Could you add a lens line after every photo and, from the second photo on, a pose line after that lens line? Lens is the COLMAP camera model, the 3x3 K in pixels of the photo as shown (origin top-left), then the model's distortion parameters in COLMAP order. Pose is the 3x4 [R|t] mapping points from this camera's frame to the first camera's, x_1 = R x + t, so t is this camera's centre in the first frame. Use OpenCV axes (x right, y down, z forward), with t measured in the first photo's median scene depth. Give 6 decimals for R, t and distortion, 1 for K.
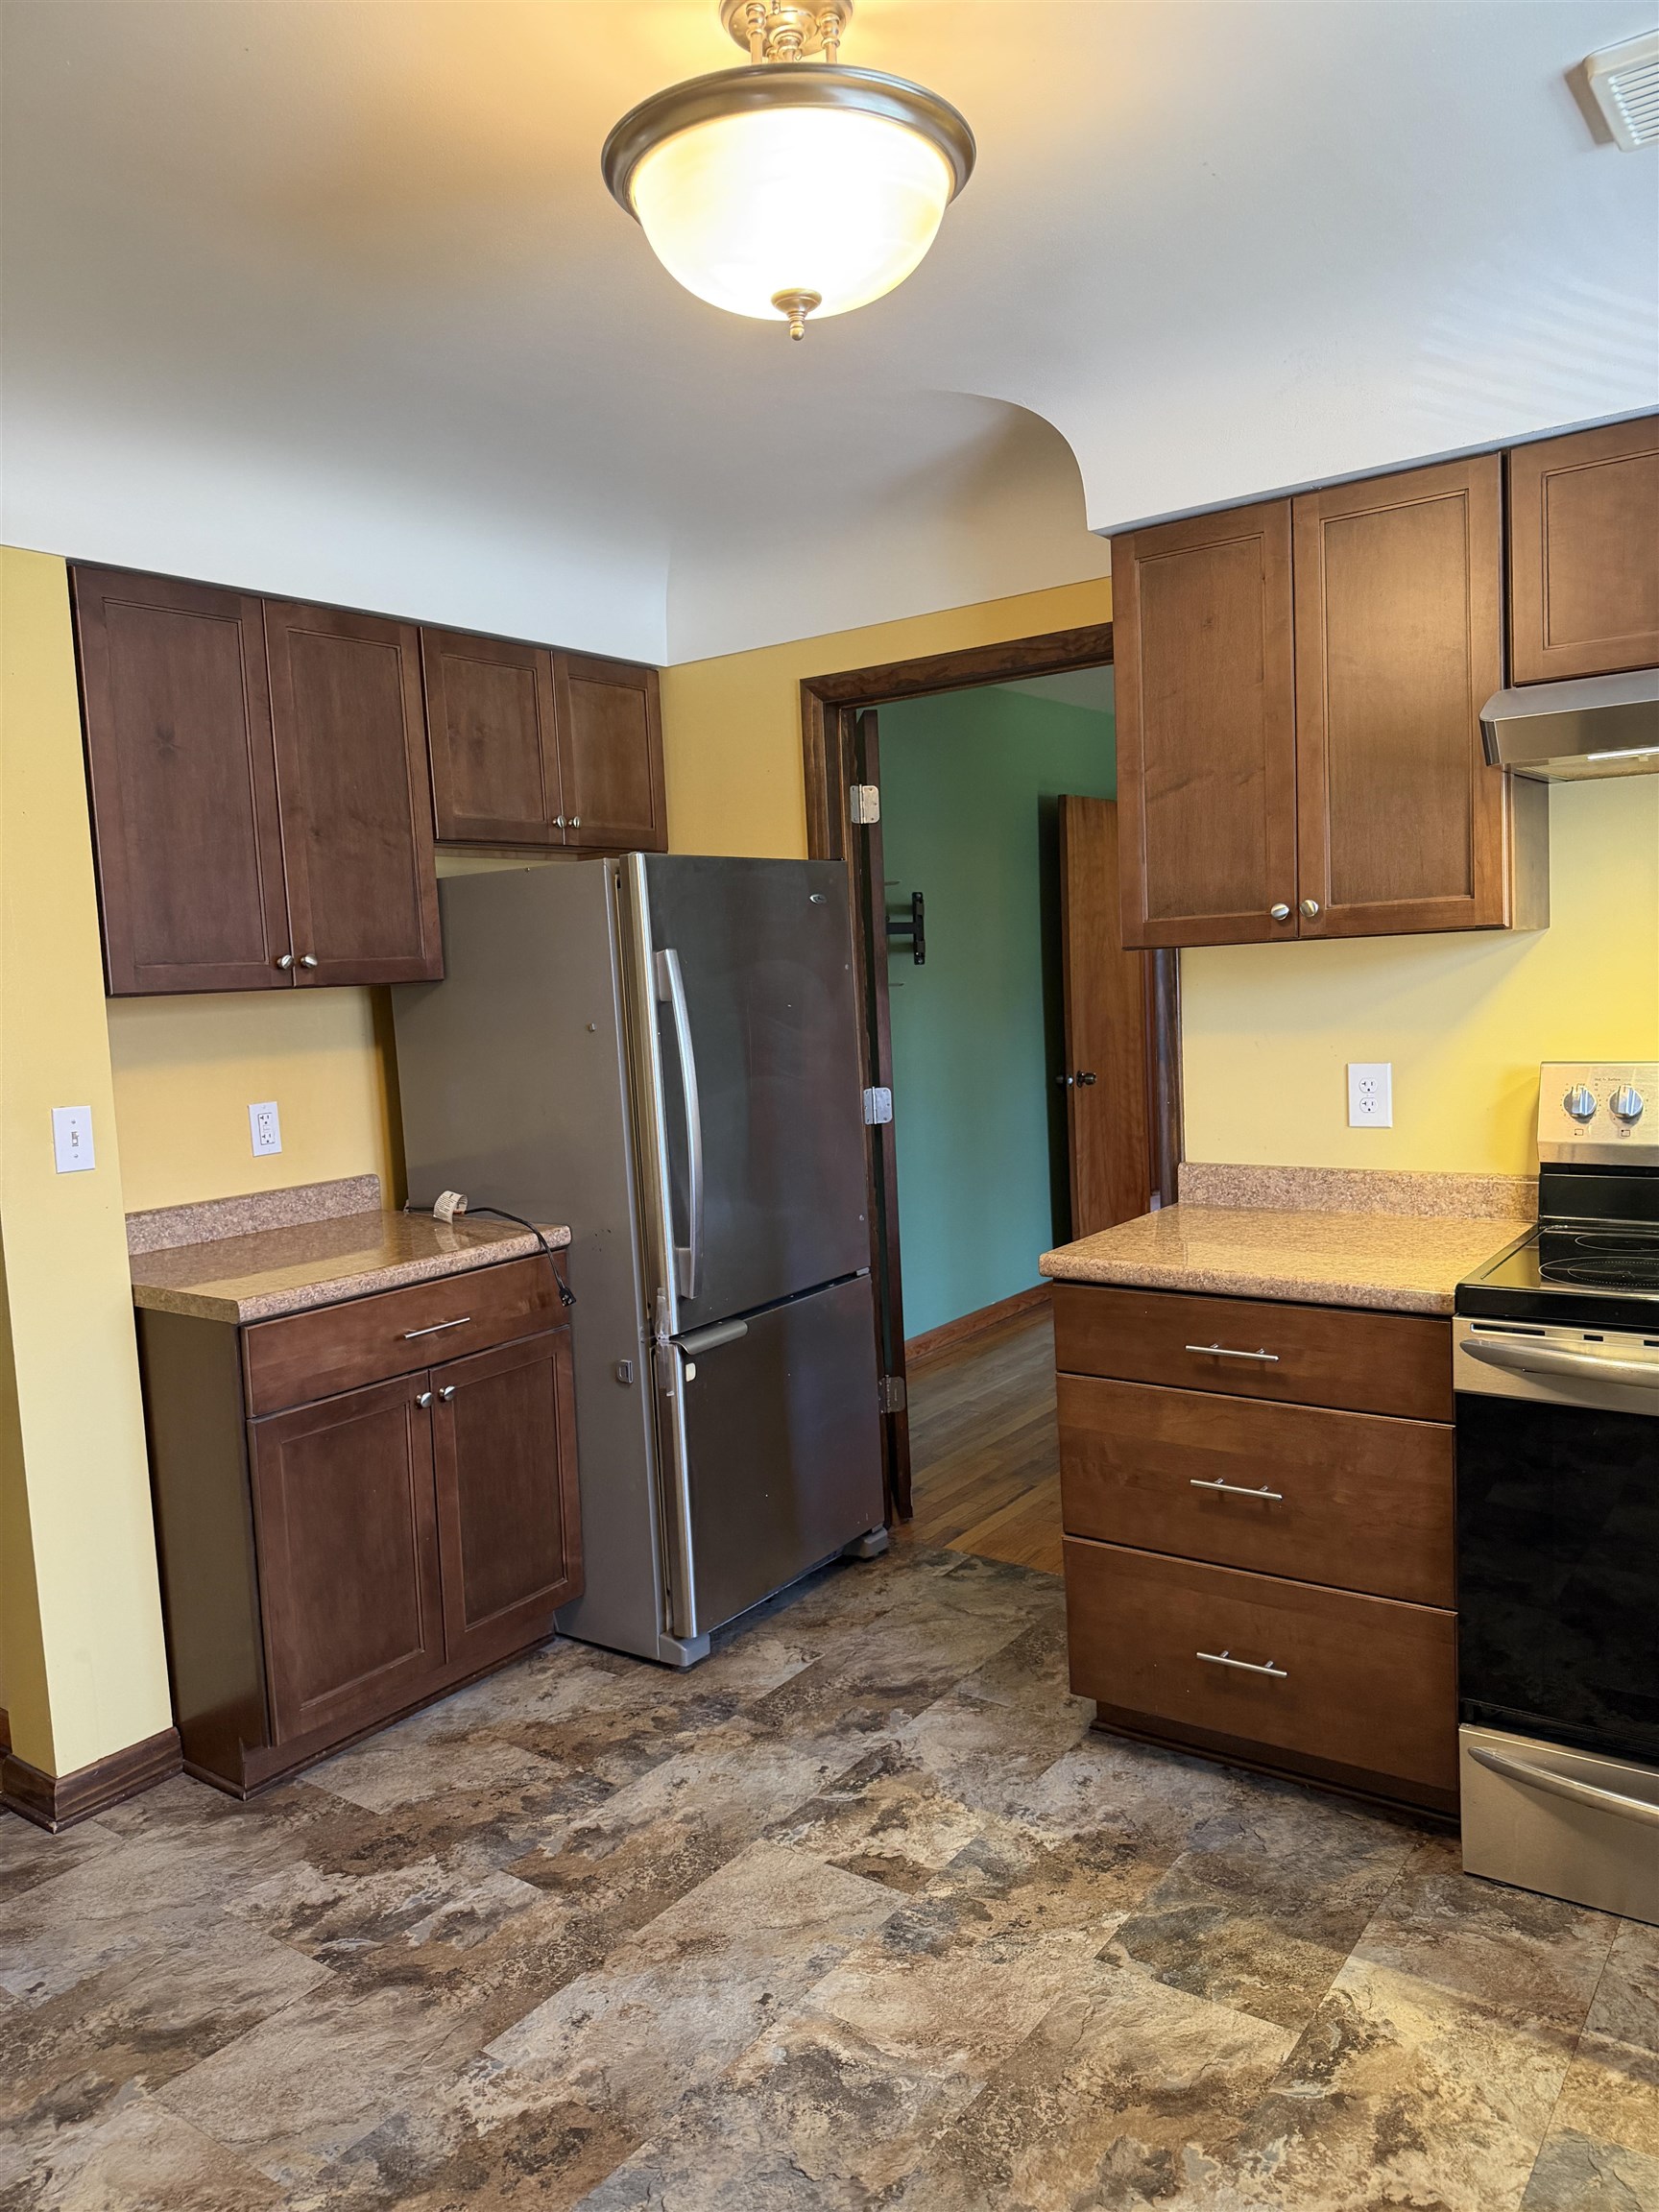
lens RADIAL K [[1580.2, 0, 816.2], [0, 1580.2, 1106.3], [0, 0, 1]] dist [0.007297, -0.003305]
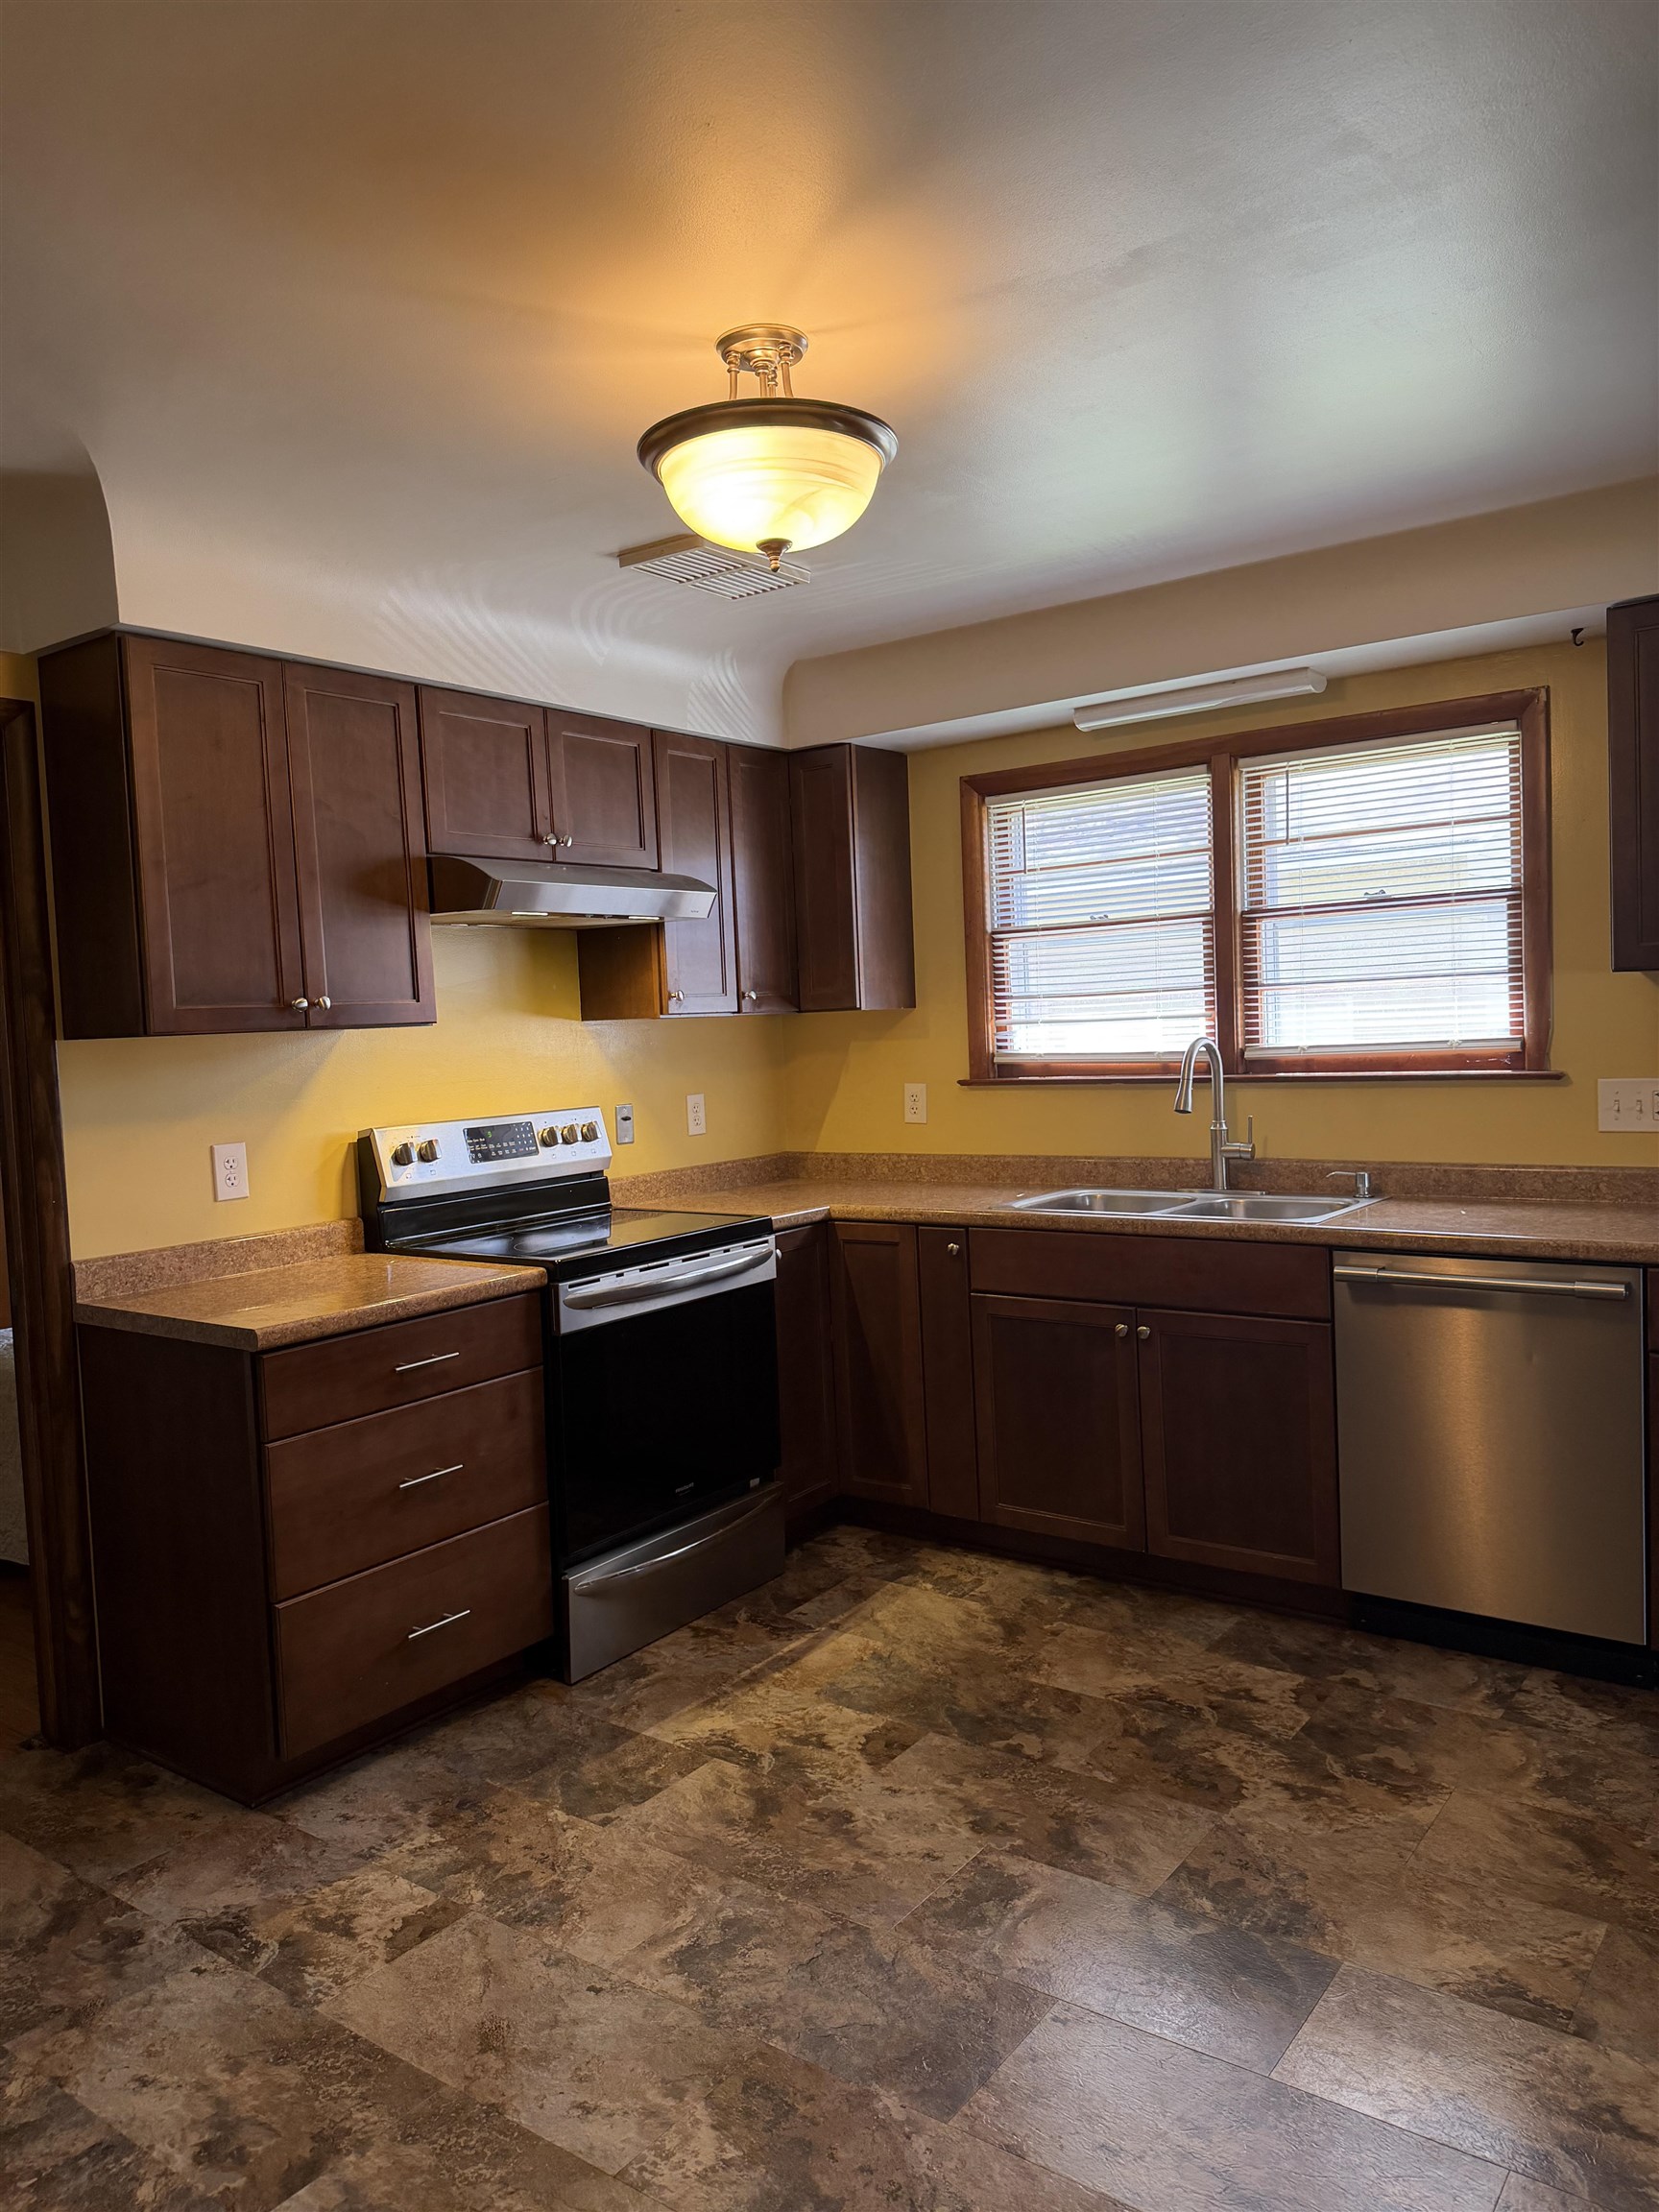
lens RADIAL K [[1580.2, 0, 815.3], [0, 1580.2, 1106.6], [0, 0, 1]] dist [0.007297, -0.003305]
pose [[0.018135, -0.010776, 0.999777, -0.962530], [0.136592, 0.990593, 0.008200, -0.006243], [-0.990461, 0.136413, 0.019436, 0.673498]]
